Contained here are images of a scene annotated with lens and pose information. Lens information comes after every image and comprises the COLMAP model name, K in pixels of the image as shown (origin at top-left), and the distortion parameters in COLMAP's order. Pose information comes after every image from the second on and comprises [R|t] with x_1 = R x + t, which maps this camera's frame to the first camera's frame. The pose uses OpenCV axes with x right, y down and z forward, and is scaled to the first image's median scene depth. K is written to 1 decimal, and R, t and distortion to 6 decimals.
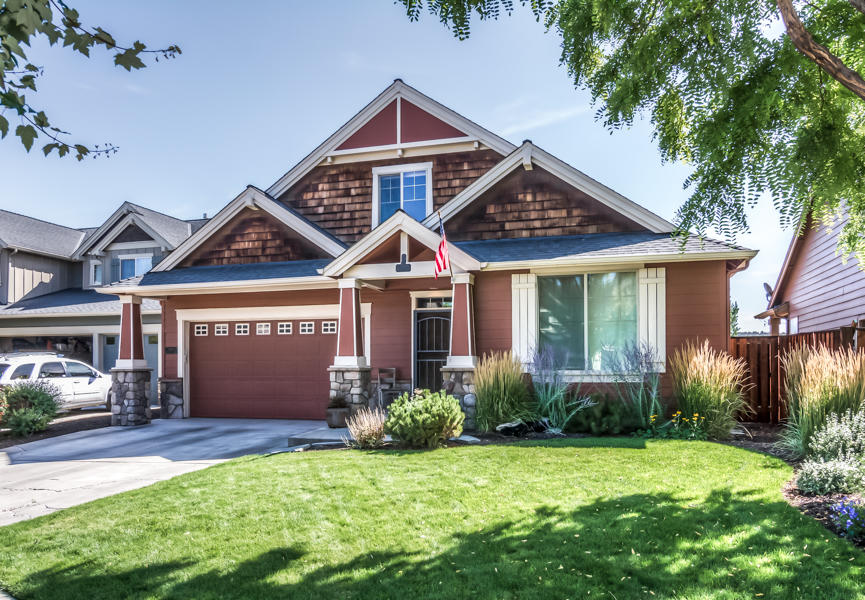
lens RADIAL K [[610.3, 0, 431.2], [0, 610.3, 365.7], [0, 0, 1]] dist [0.000674, 0.000907]
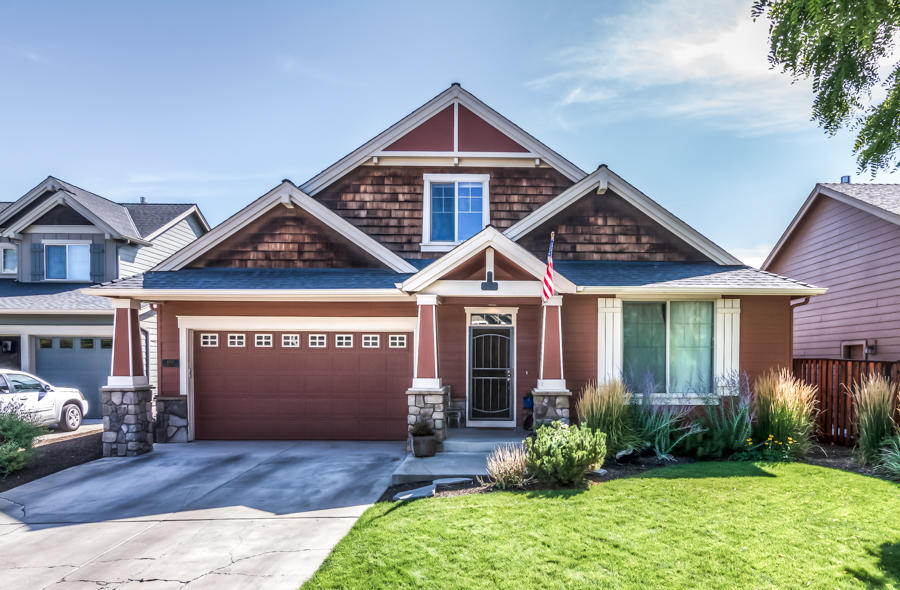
lens RADIAL K [[563.2, 0, 500.3], [0, 563.2, 373.3], [0, 0, 1]] dist [-0.001478, -0.000433]
pose [[0.957098, -0.000630, 0.289765, -0.239258], [-0.007457, 0.999613, 0.026804, -0.040166], [-0.289670, -0.027815, 0.956722, 0.124145]]
